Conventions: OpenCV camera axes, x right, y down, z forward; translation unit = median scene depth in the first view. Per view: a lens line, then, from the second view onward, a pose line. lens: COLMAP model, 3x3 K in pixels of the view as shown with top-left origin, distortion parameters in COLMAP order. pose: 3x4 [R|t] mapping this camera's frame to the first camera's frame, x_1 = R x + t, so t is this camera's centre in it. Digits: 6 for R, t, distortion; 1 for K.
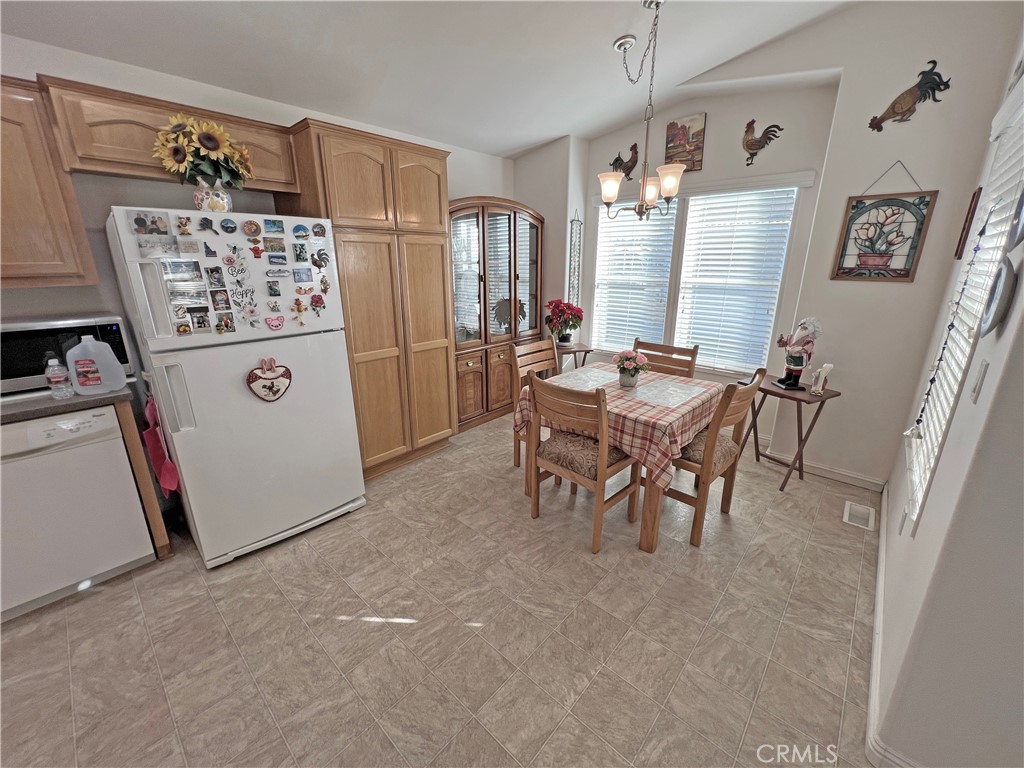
lens RADIAL K [[411.7, 0, 511.3], [0, 411.7, 379.1], [0, 0, 1]] dist [-0.003387, 0.000716]
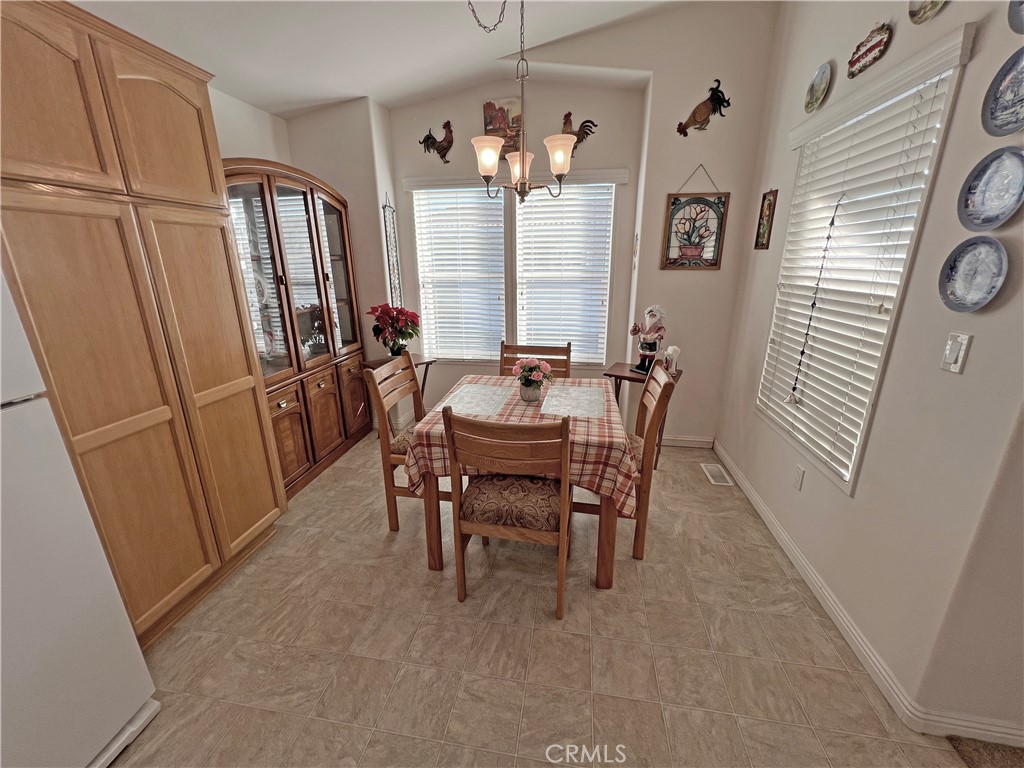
lens RADIAL K [[411.7, 0, 511.1], [0, 411.7, 380.0], [0, 0, 1]] dist [-0.003387, 0.000716]
pose [[0.841047, -0.158834, 0.517119, -0.165041], [0.157938, 0.986373, 0.046094, -0.062774], [-0.517393, 0.042906, 0.854672, 0.270167]]
